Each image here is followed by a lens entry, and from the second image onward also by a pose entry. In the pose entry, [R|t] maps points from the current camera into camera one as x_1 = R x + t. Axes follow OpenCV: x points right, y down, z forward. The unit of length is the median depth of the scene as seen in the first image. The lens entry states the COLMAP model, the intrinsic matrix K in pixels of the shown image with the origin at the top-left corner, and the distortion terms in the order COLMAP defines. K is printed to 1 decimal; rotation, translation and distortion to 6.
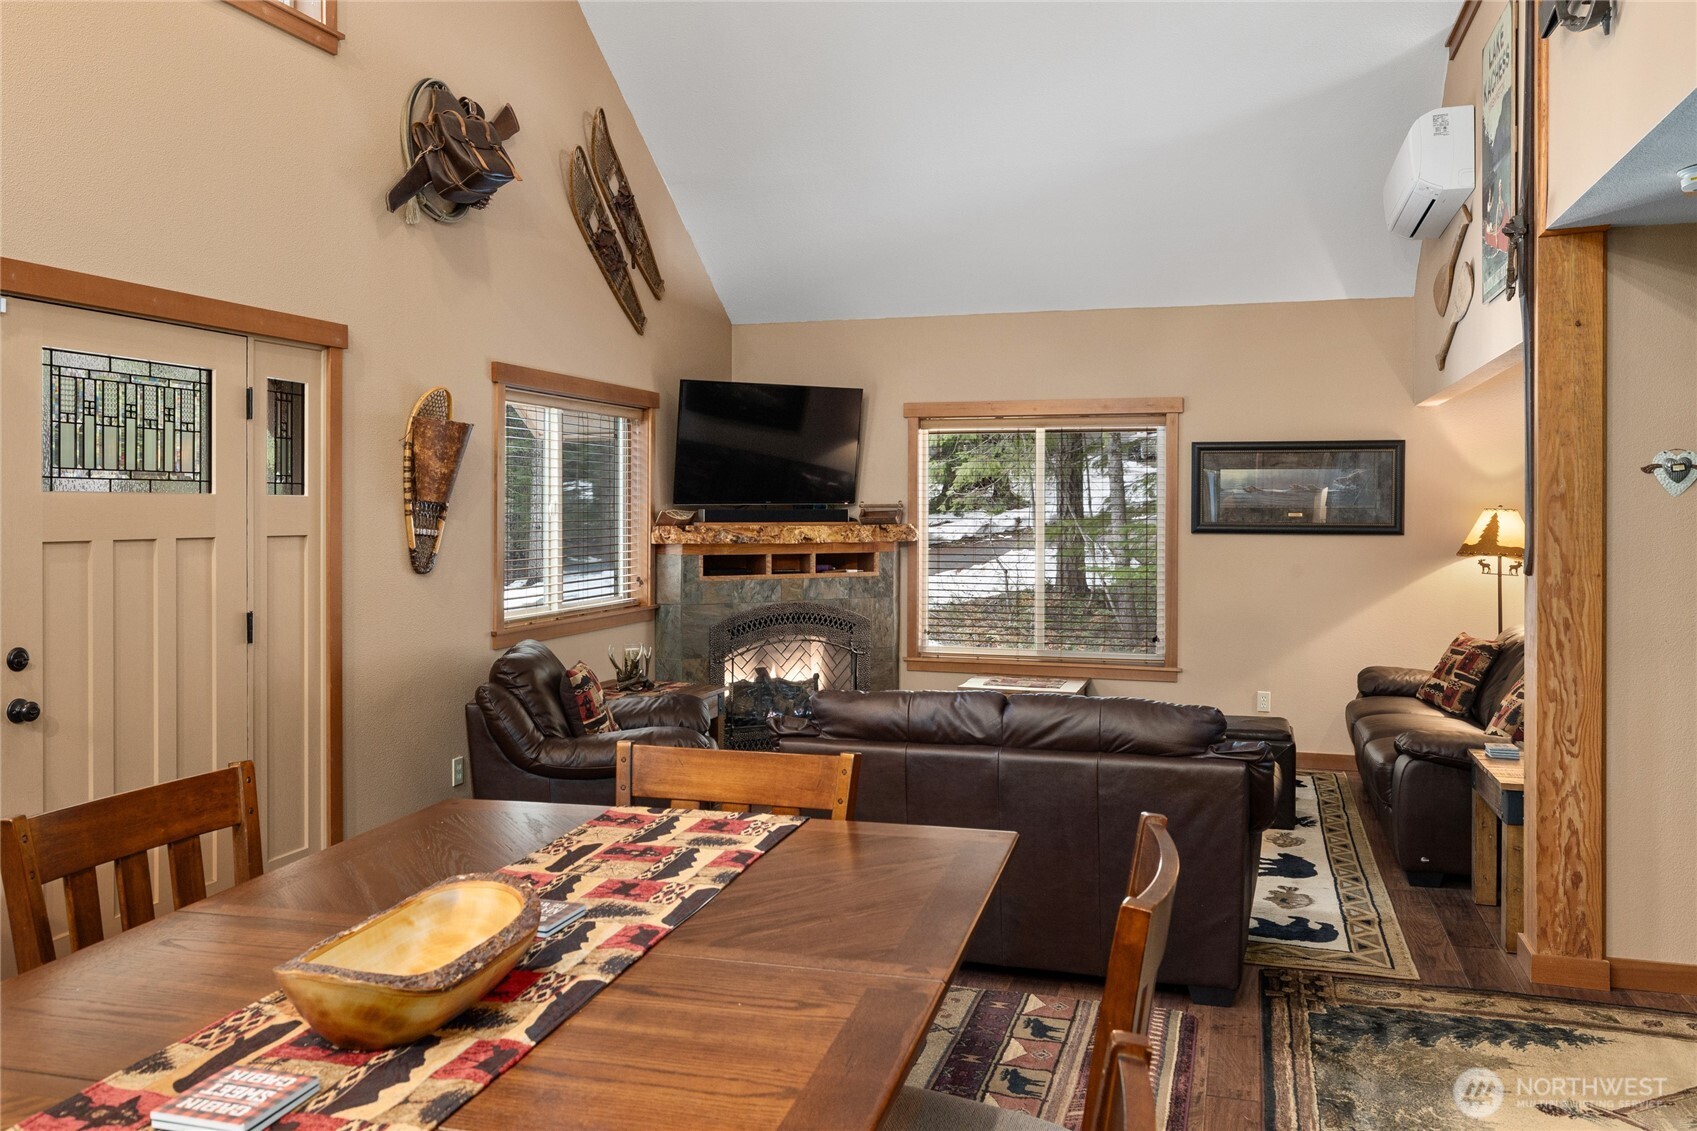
lens RADIAL K [[1279.8, 0, 811.8], [0, 1279.8, 540.0], [0, 0, 1]] dist [-0.004436, 0.002895]
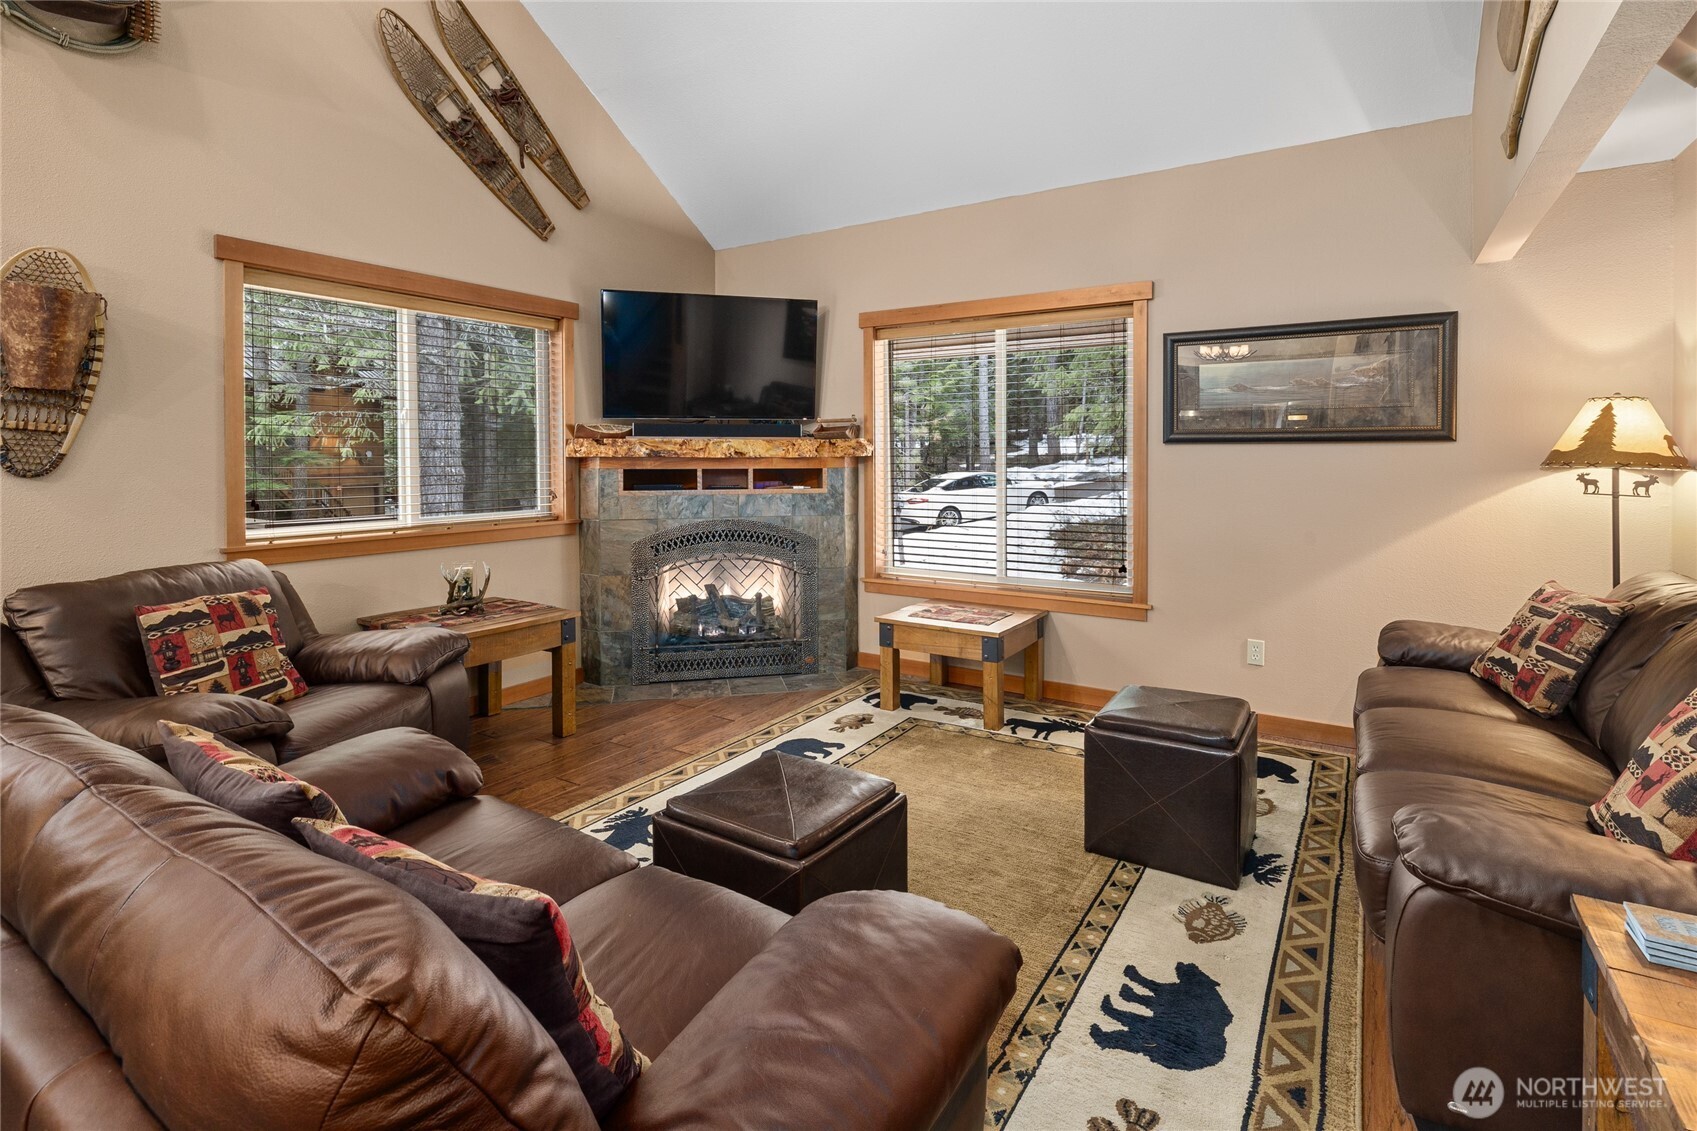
lens RADIAL K [[803.8, 0, 843.3], [0, 803.8, 476.0], [0, 0, 1]] dist [-0.004185, 0.002008]
pose [[0.969201, 0.002885, -0.246254, 0.231068], [-0.003194, 0.999995, -0.000854, 0.017328], [0.246250, 0.001615, 0.969205, 0.457515]]
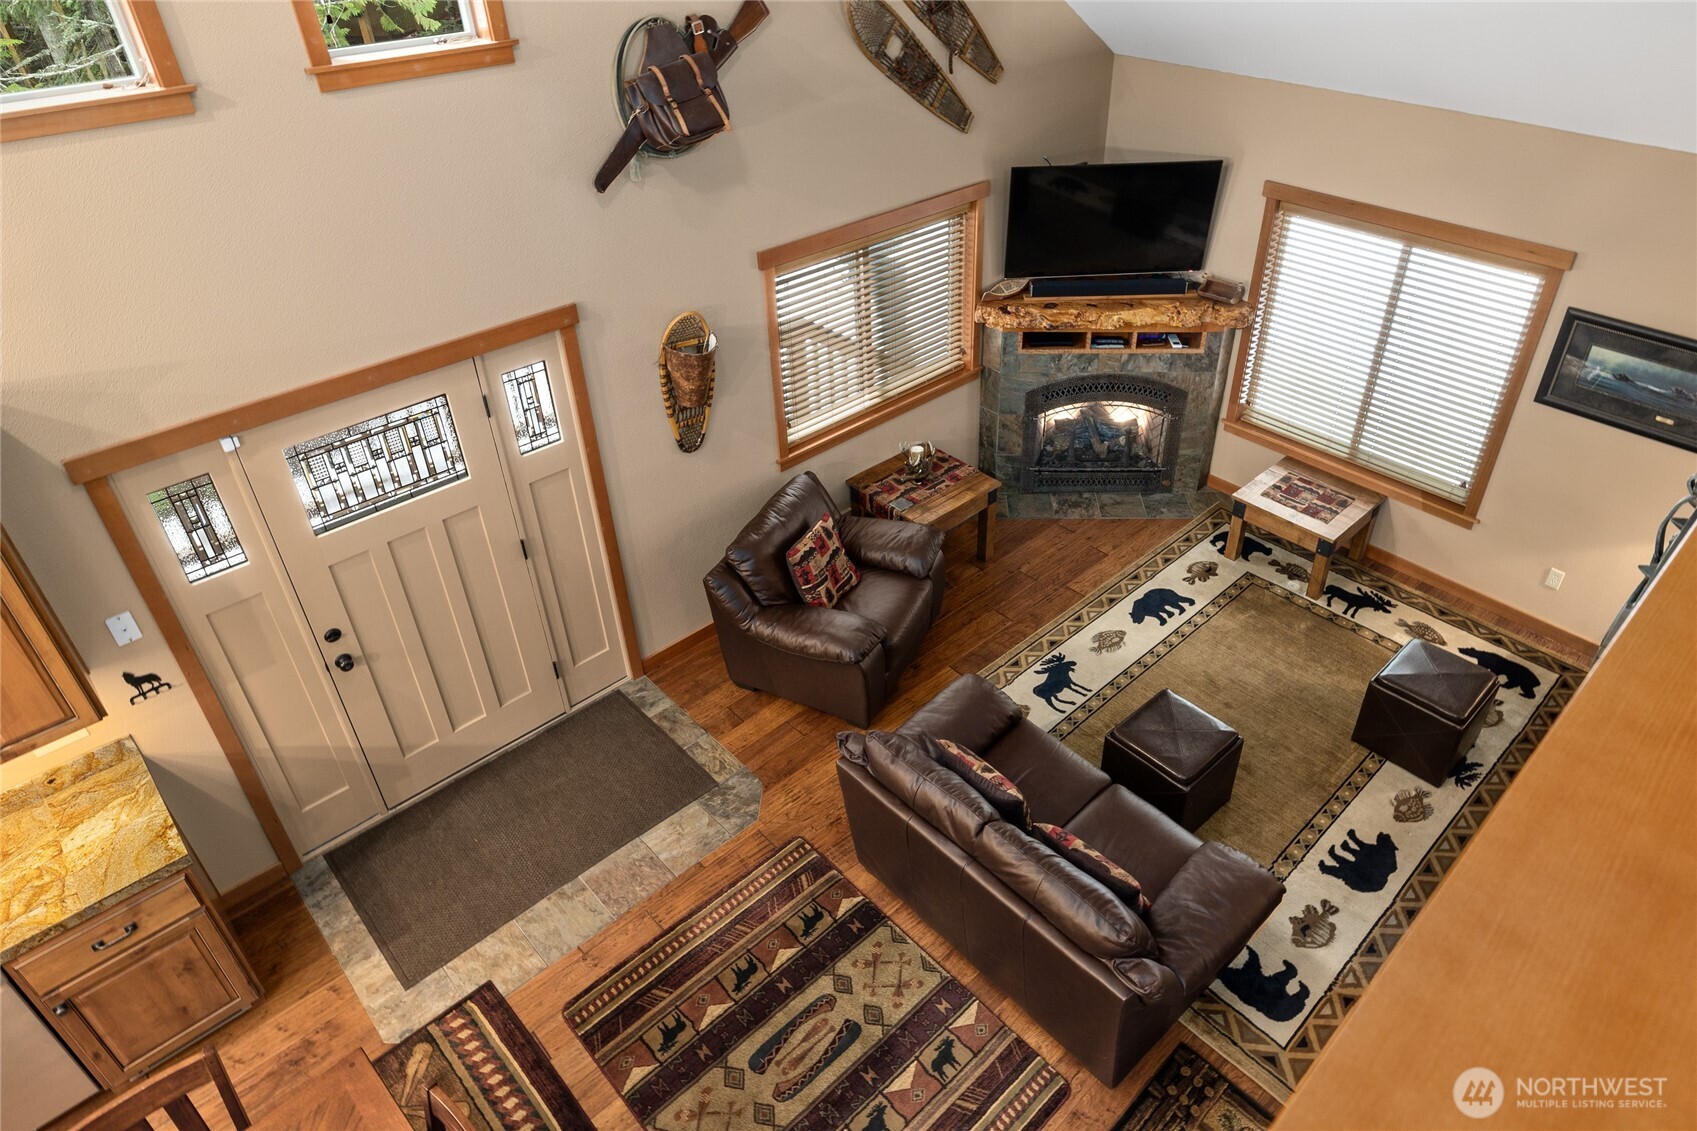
lens RADIAL K [[1016.0, 0, 912.3], [0, 1016.0, 511.8], [0, 0, 1]] dist [0.004455, -0.002007]
pose [[0.889721, 0.249584, -0.382237, 0.206699], [-0.003559, 0.841078, 0.540902, -0.336327], [0.456492, -0.479891, 0.749213, 0.230623]]
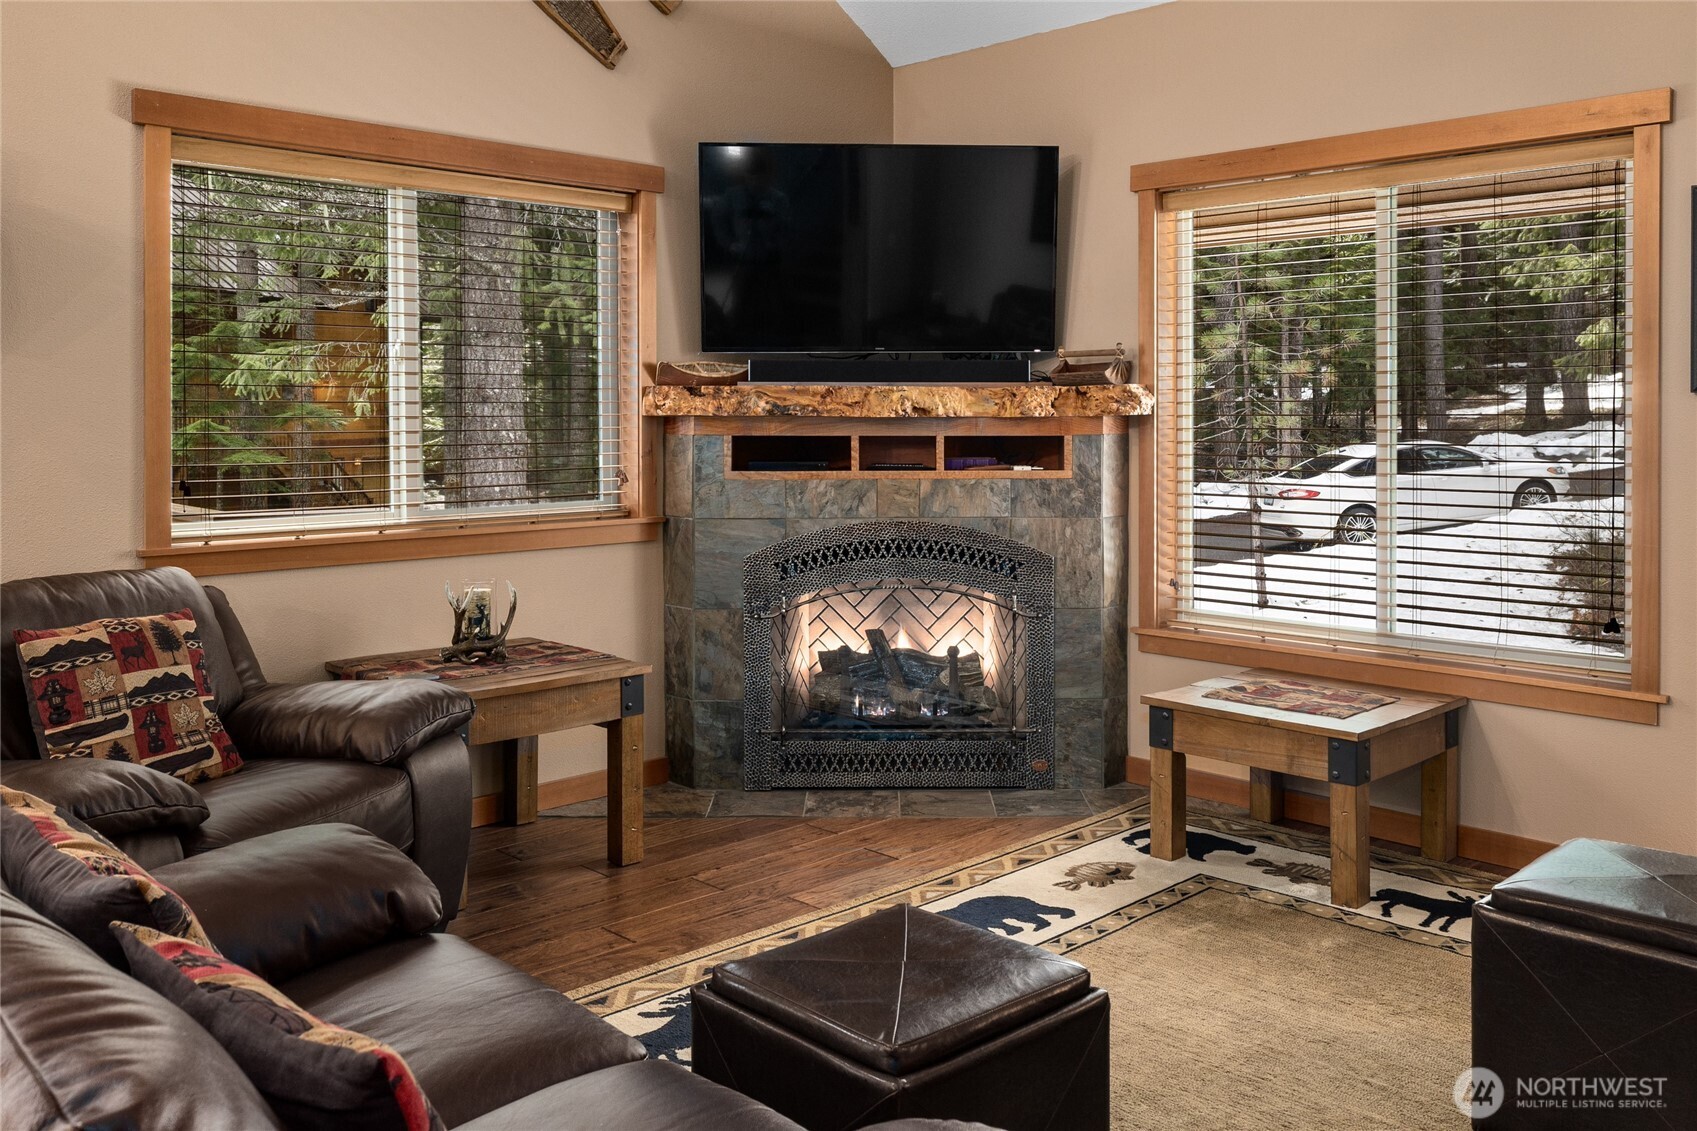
lens RADIAL K [[1405.4, 0, 873.0], [0, 1405.4, 443.1], [0, 0, 1]] dist [0.004552, -0.007405]
pose [[0.895282, 0.007843, -0.445432, 0.268424], [-0.009887, 0.999949, -0.002265, 0.016371], [0.445391, 0.006432, 0.895313, 0.453281]]
